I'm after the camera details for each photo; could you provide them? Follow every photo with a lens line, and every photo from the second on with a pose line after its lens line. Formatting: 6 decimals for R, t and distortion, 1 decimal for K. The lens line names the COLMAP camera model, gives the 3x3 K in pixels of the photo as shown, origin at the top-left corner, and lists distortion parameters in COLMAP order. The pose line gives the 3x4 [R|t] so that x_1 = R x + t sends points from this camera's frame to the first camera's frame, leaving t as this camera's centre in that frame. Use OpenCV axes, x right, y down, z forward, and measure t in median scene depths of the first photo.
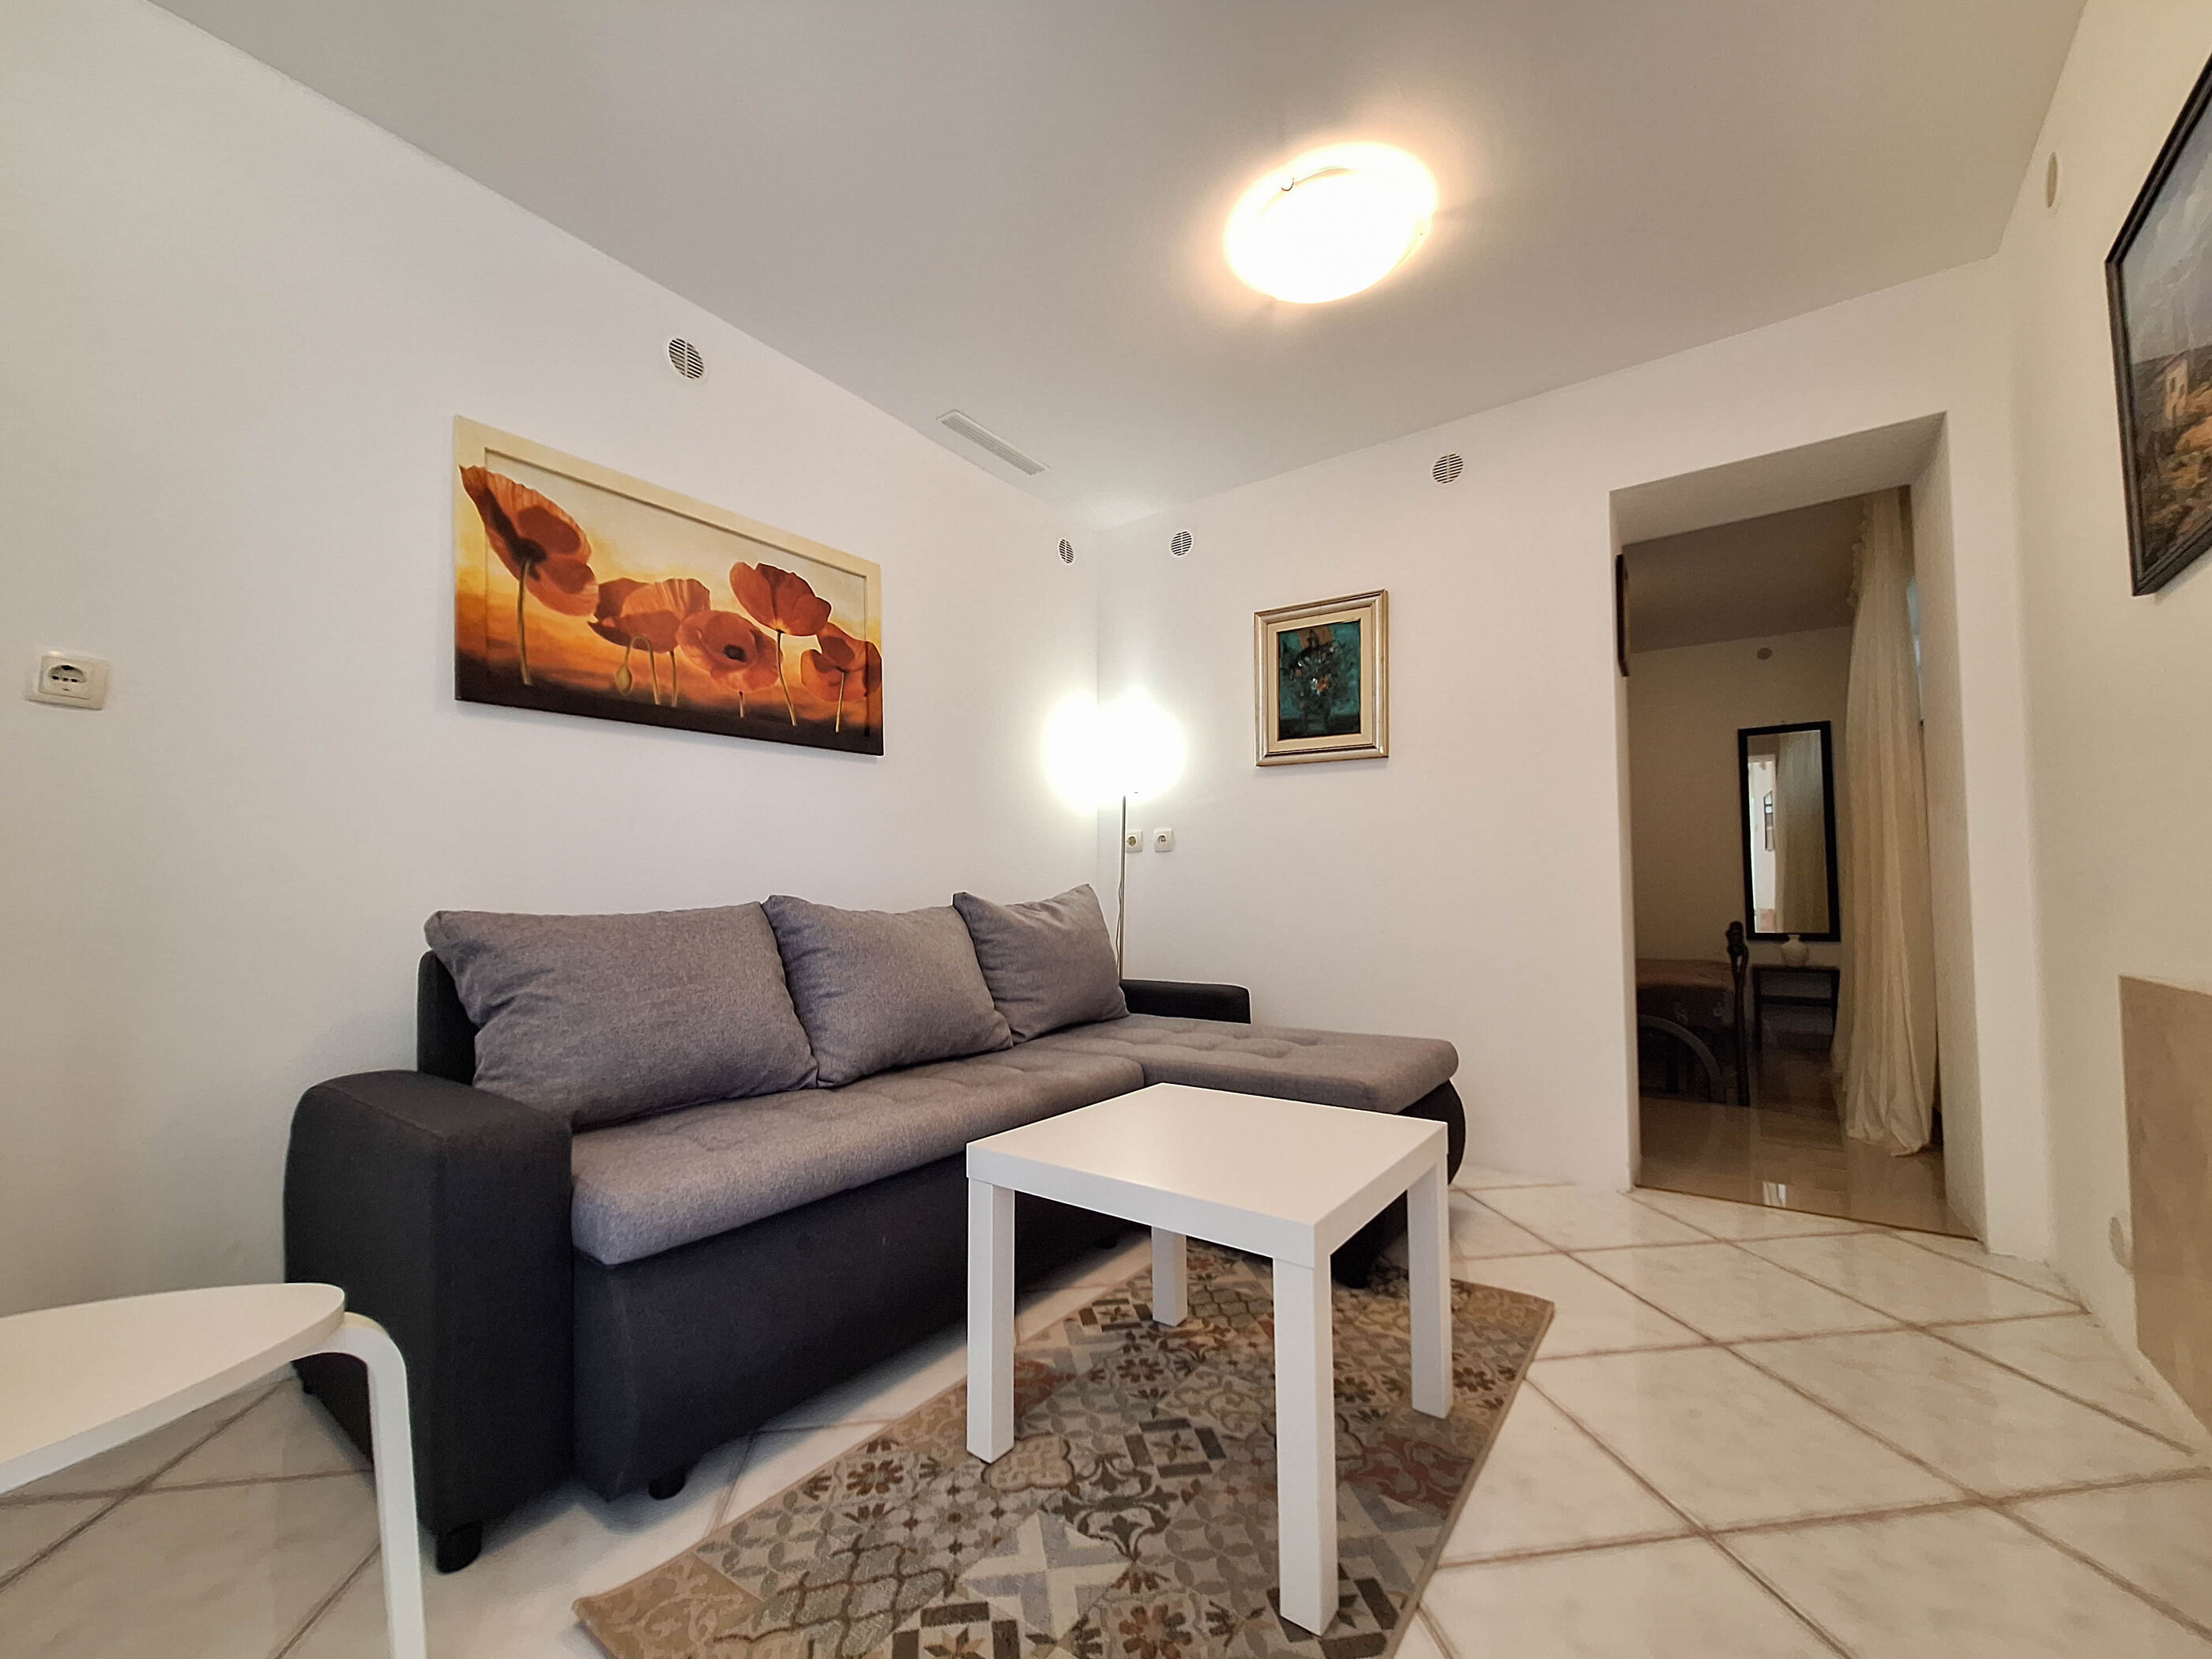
lens RADIAL K [[871.3, 0, 1097.2], [0, 871.3, 858.6], [0, 0, 1]] dist [-0.000795, 0.000548]
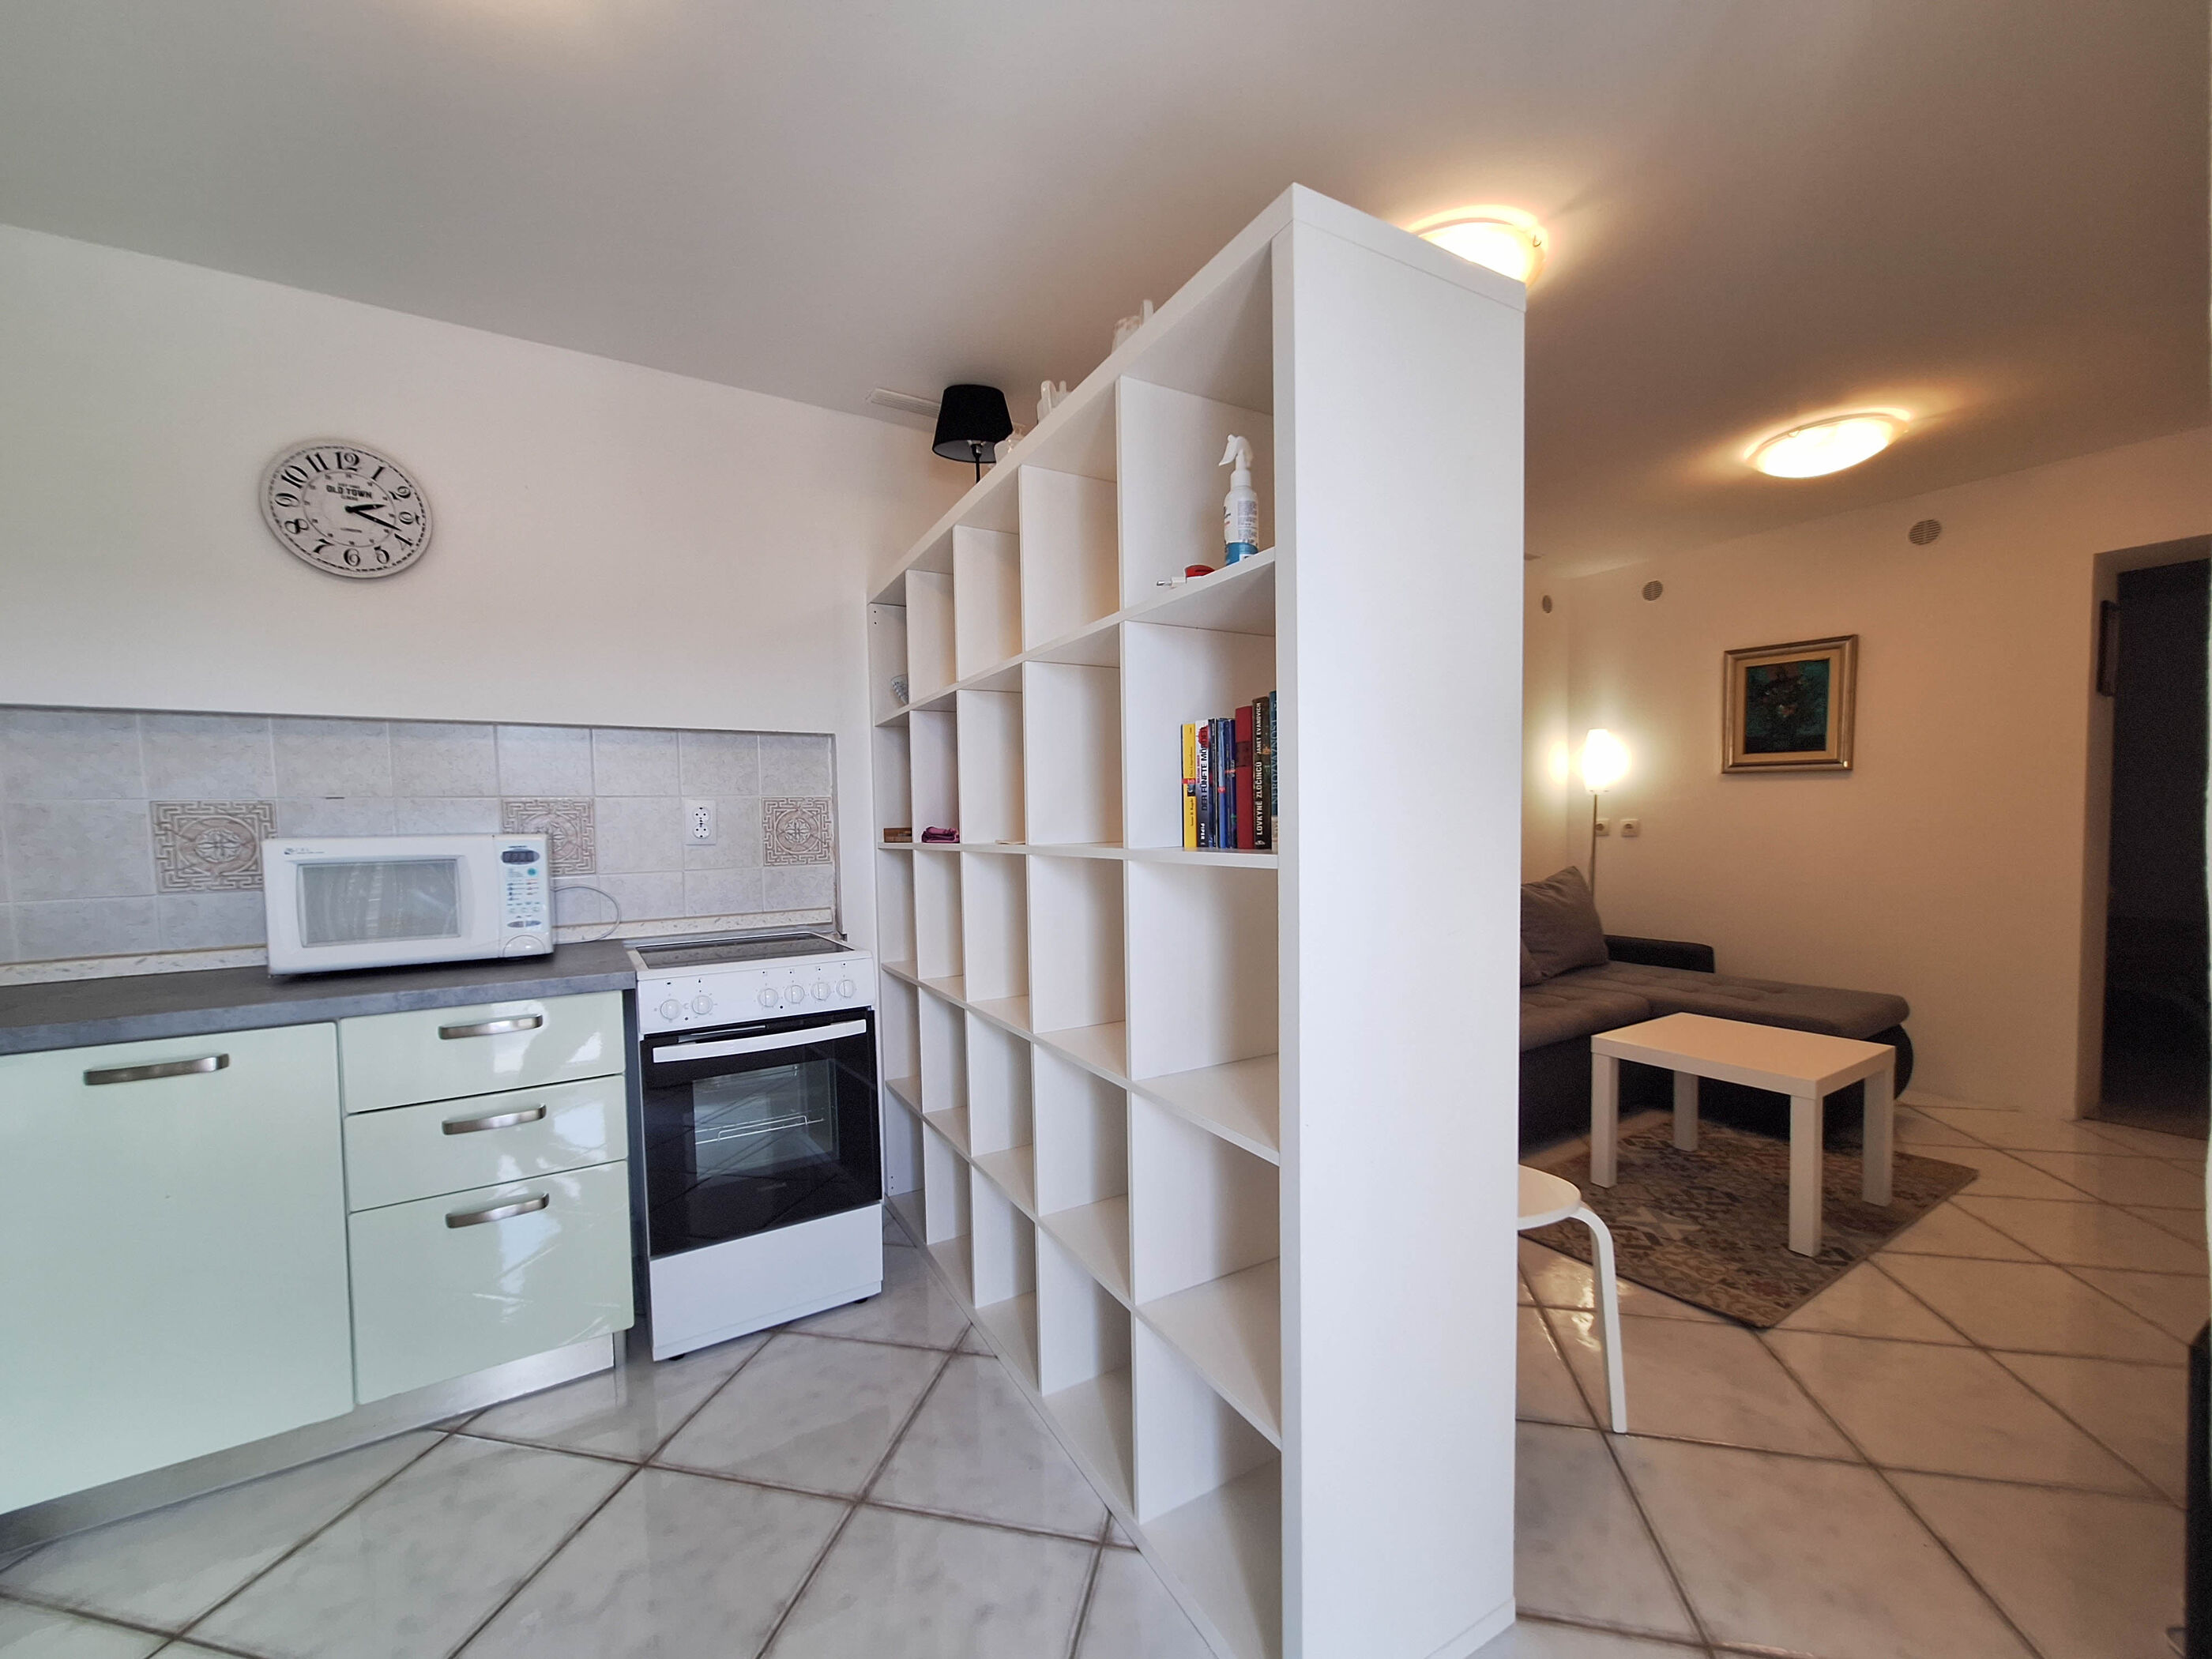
lens RADIAL K [[877.7, 0, 1096.2], [0, 877.7, 858.9], [0, 0, 1]] dist [-0.007401, 0.003649]
pose [[0.932492, 0.004113, -0.361168, -0.345097], [0.030072, 0.995579, 0.088982, -0.205051], [0.359937, -0.093836, 0.928246, -0.875014]]
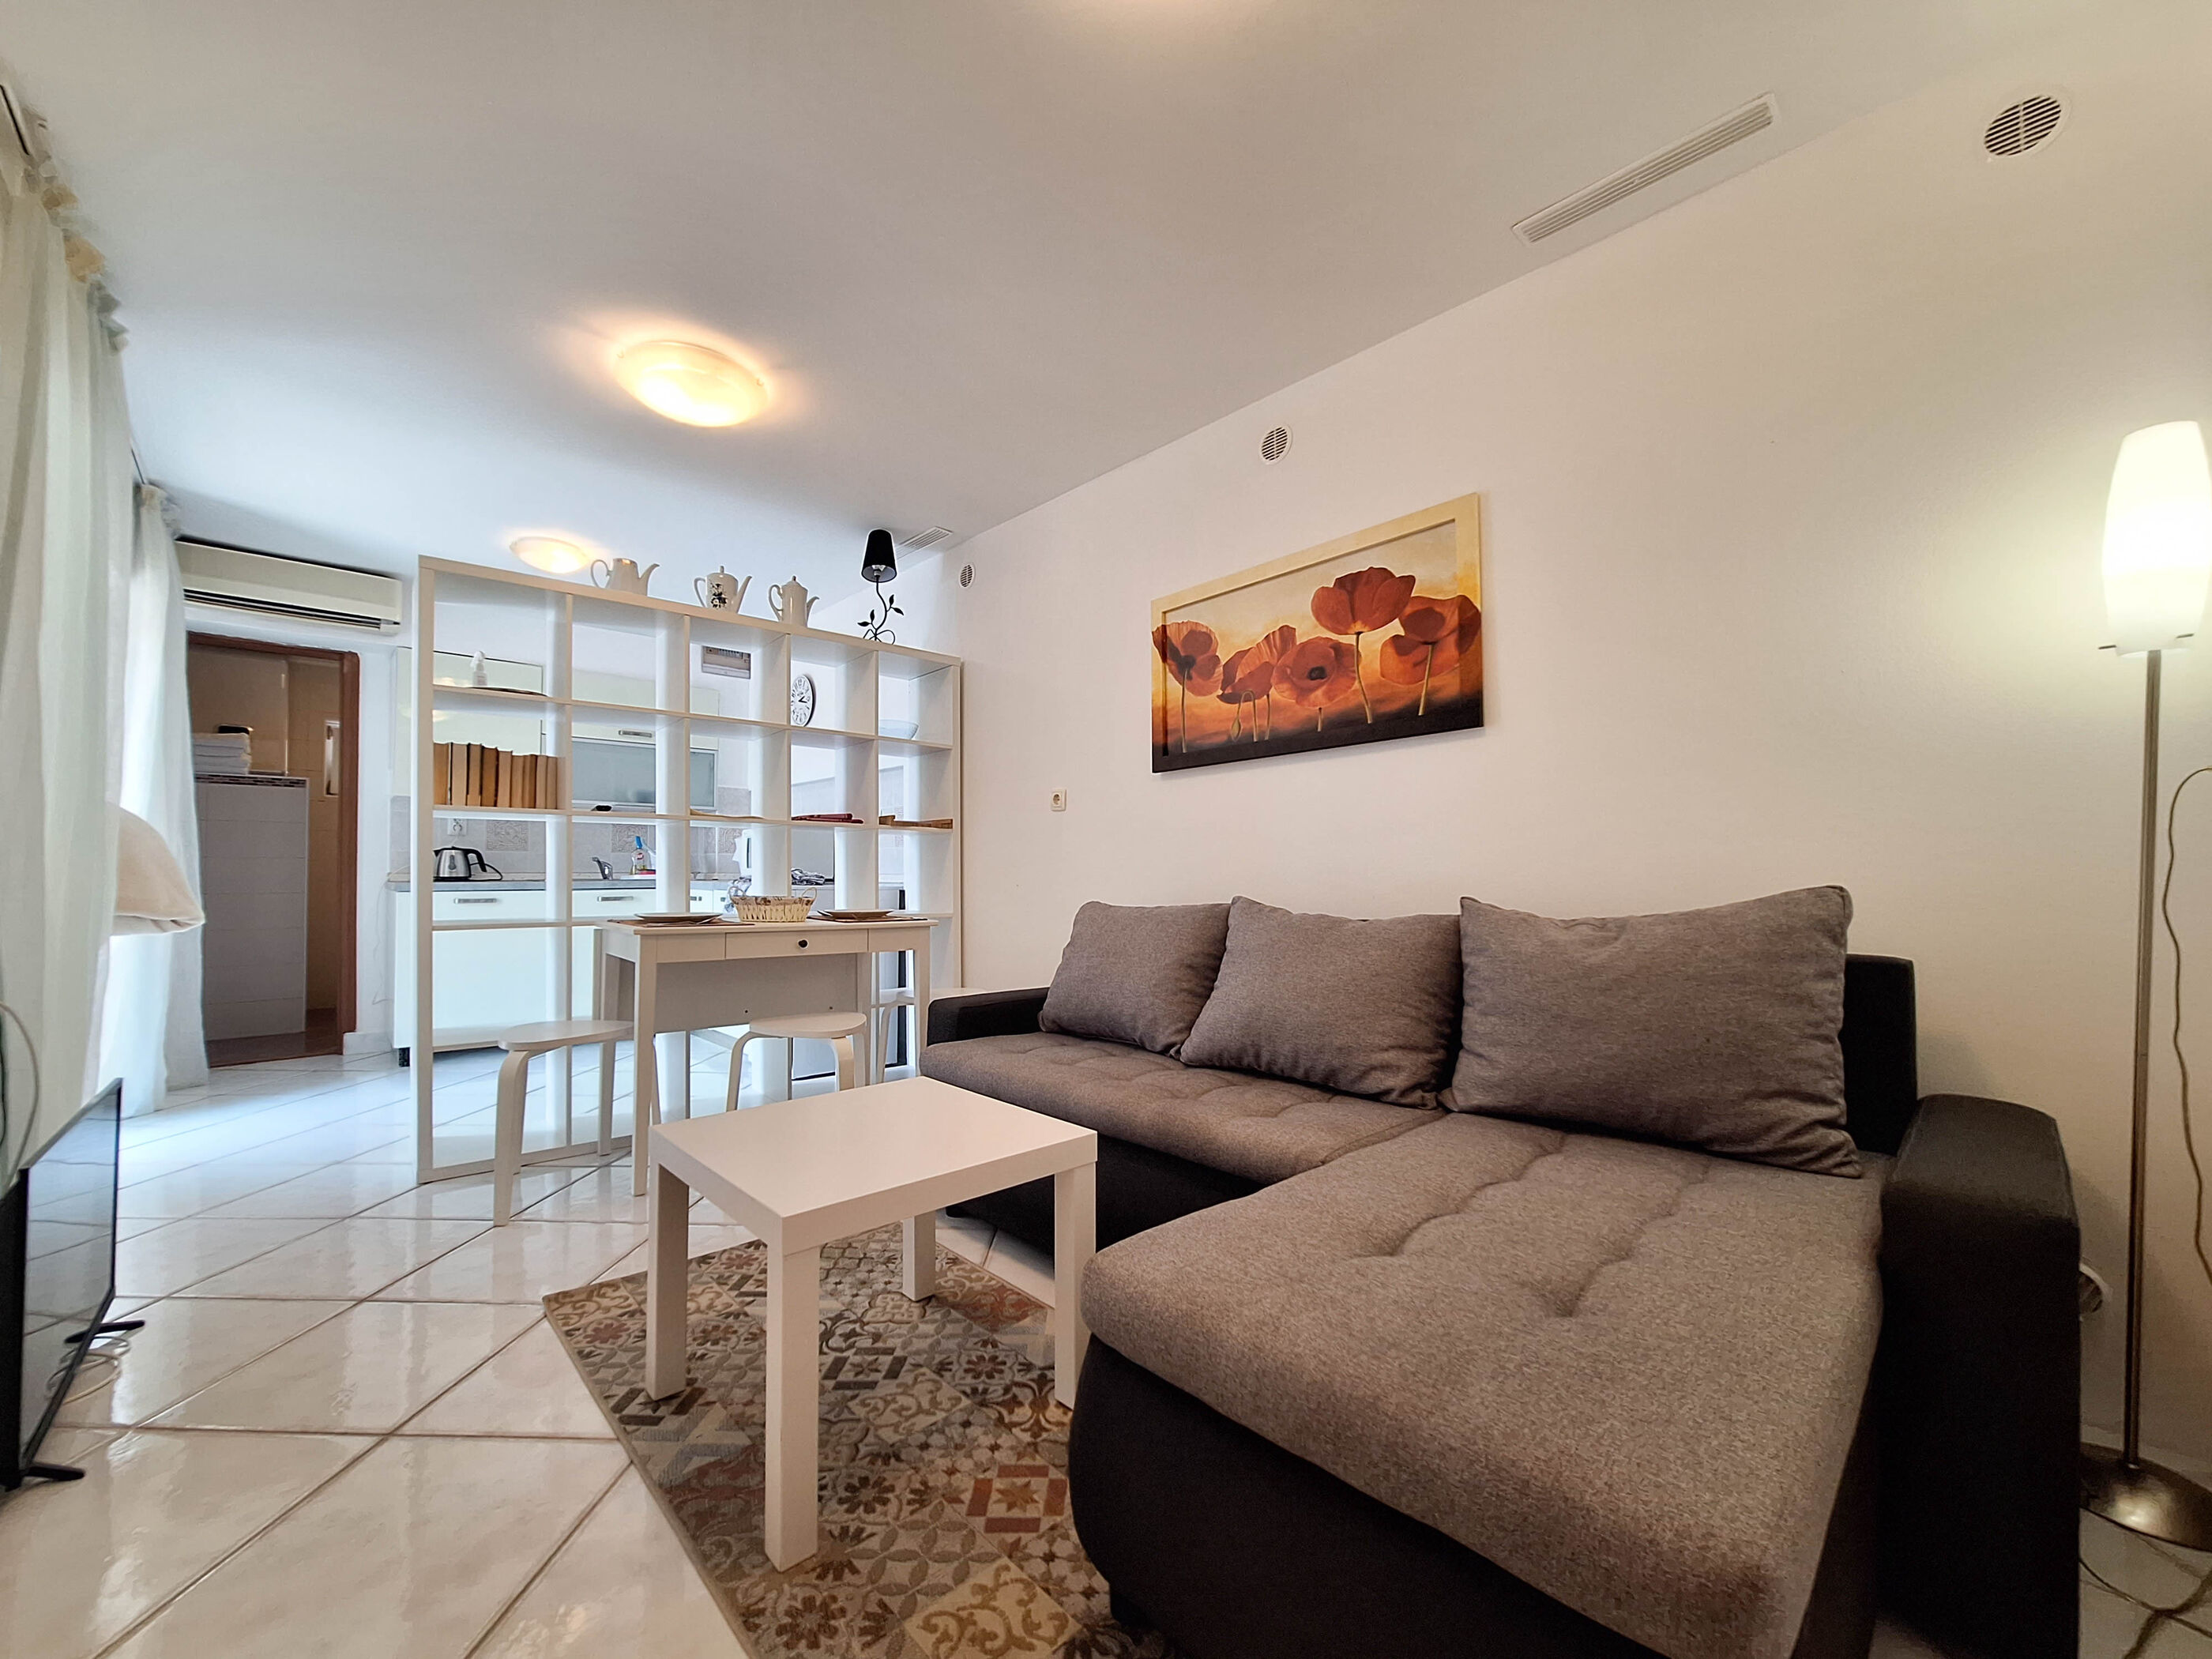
lens RADIAL K [[877.7, 0, 1096.2], [0, 877.7, 858.9], [0, 0, 1]] dist [-0.007401, 0.003649]
pose [[-0.178263, -0.012387, -0.983905, 0.867241], [0.042510, 0.998890, -0.020278, 0.009195], [0.983064, -0.045440, -0.177538, 1.101463]]
